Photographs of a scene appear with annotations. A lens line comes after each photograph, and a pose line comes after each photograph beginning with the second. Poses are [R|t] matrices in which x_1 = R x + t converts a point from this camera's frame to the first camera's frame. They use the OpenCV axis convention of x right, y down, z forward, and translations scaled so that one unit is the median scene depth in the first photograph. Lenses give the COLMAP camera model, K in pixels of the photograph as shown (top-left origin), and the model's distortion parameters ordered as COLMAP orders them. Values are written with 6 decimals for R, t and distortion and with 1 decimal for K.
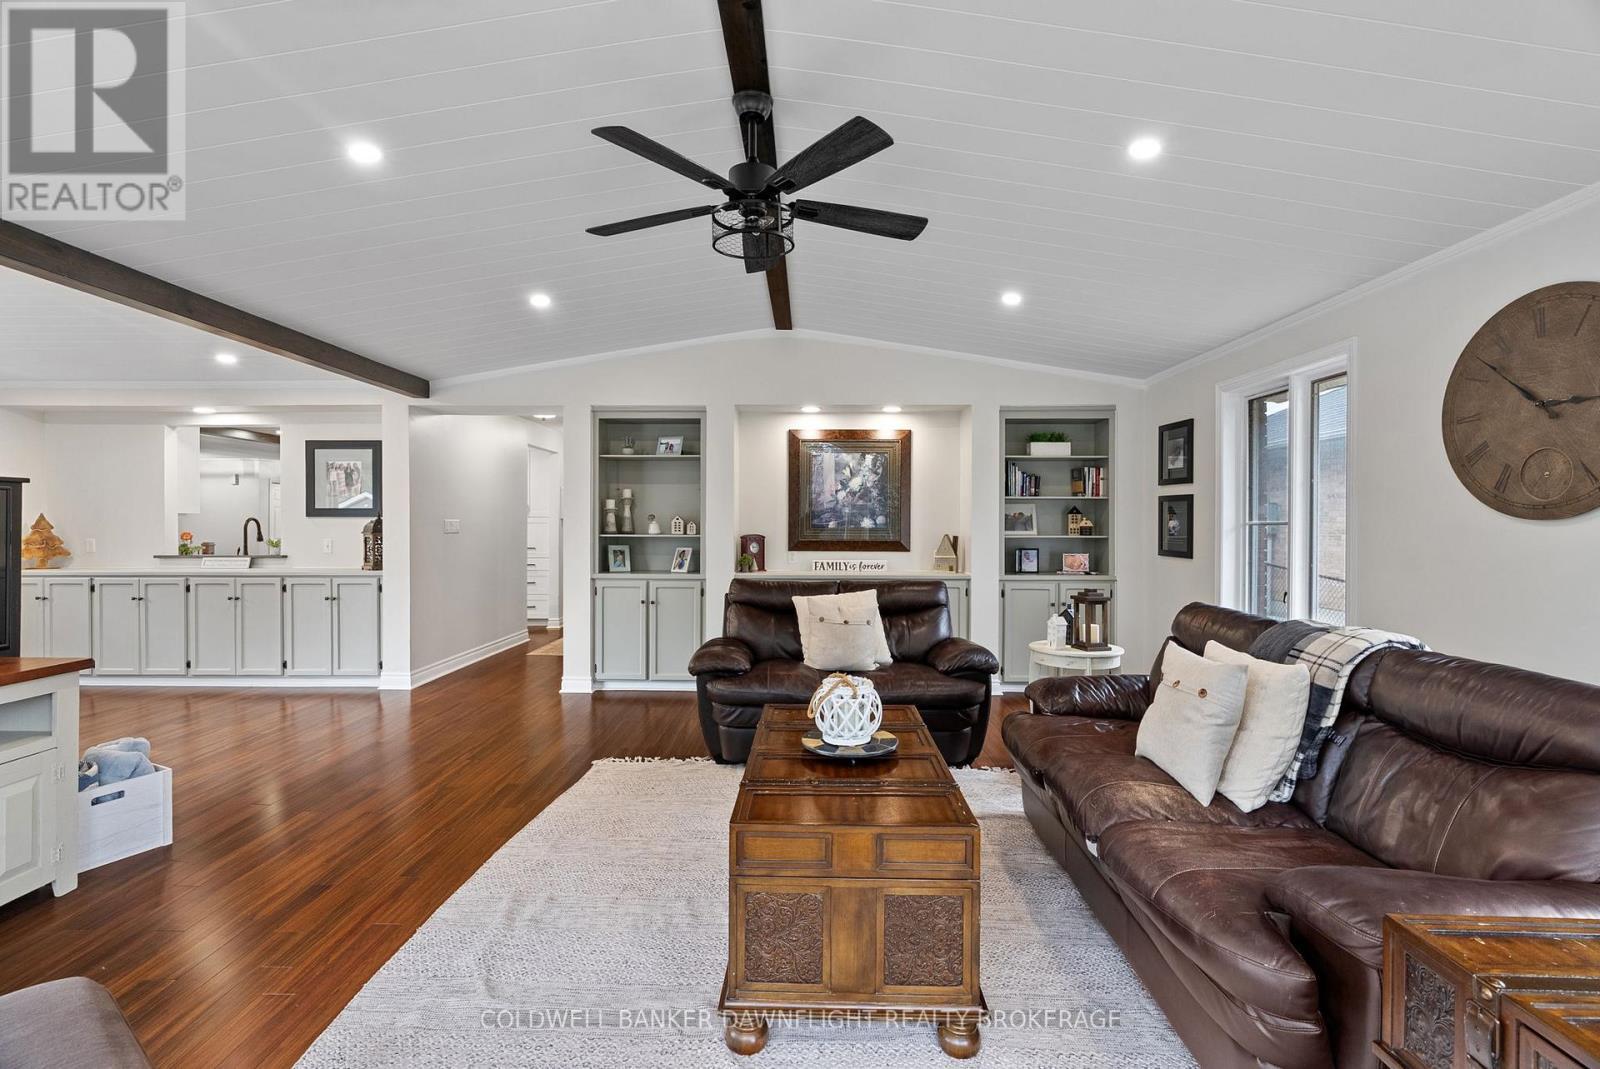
lens RADIAL K [[725.8, 0, 802.5], [0, 725.8, 533.3], [0, 0, 1]] dist [-0.004333, 0.000452]
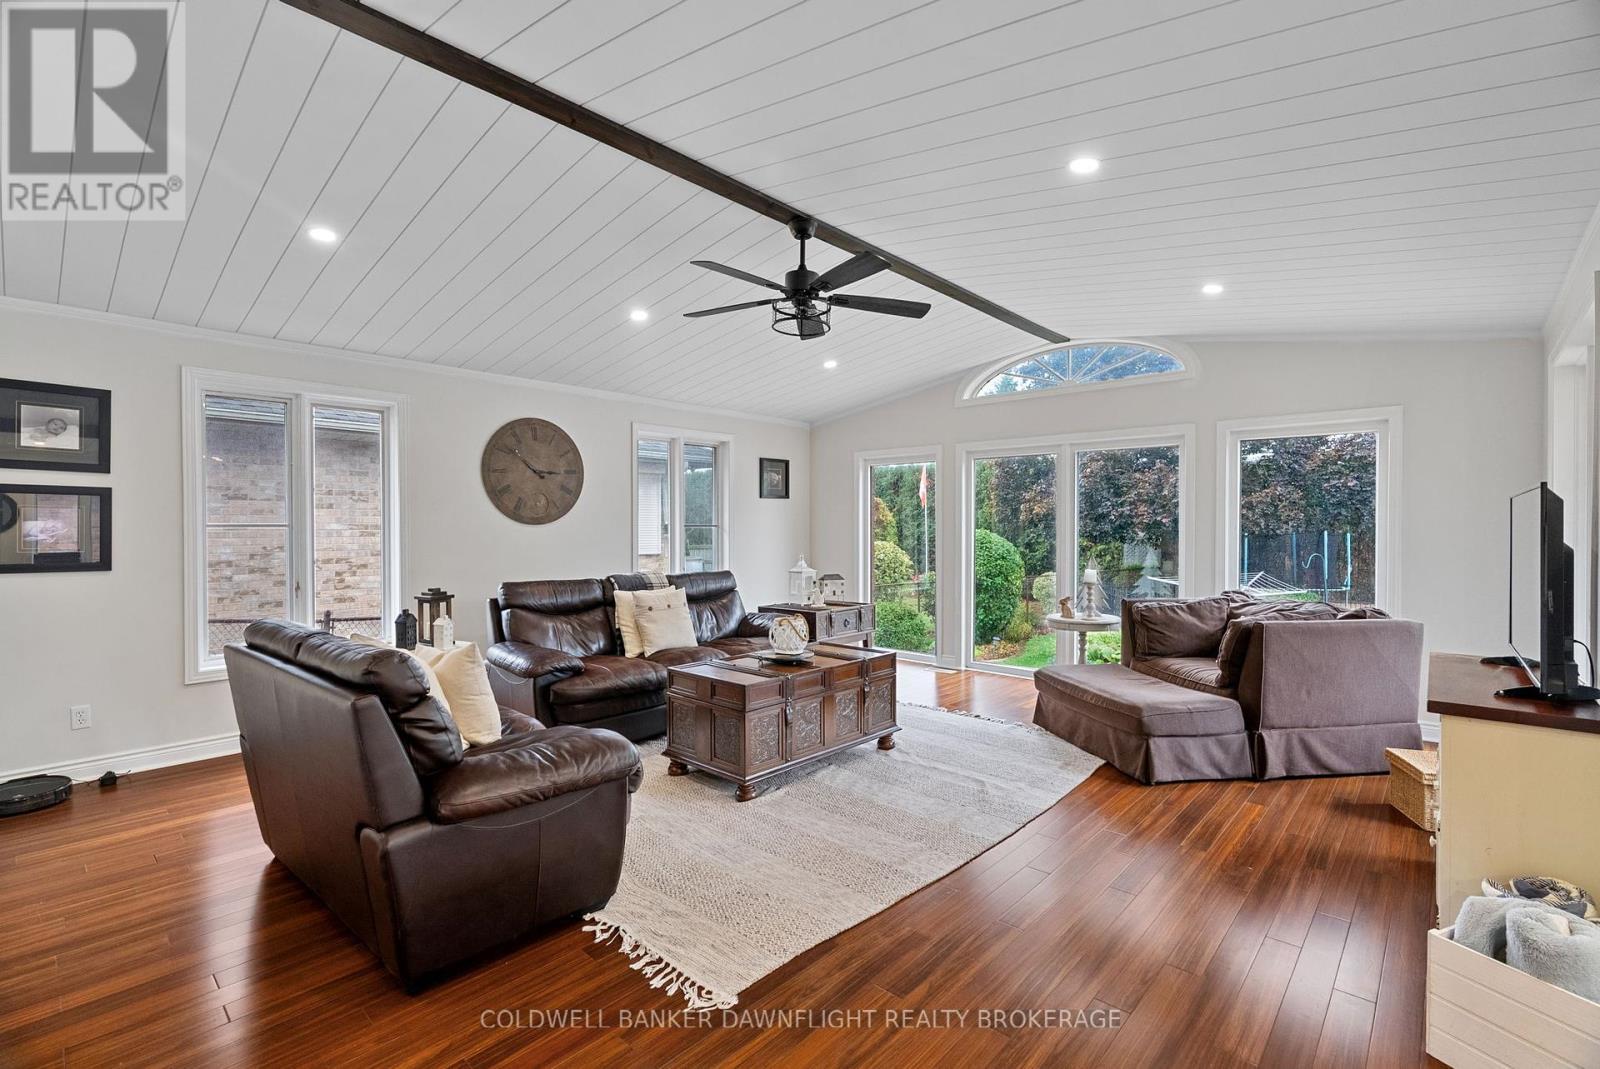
lens RADIAL K [[725.8, 0, 802.5], [0, 725.8, 533.3], [0, 0, 1]] dist [-0.004333, 0.000452]
pose [[-0.739904, -0.006924, 0.672676, -0.934244], [0.006062, 0.999838, 0.016959, -0.024261], [-0.672685, 0.016626, -0.739742, 1.887926]]
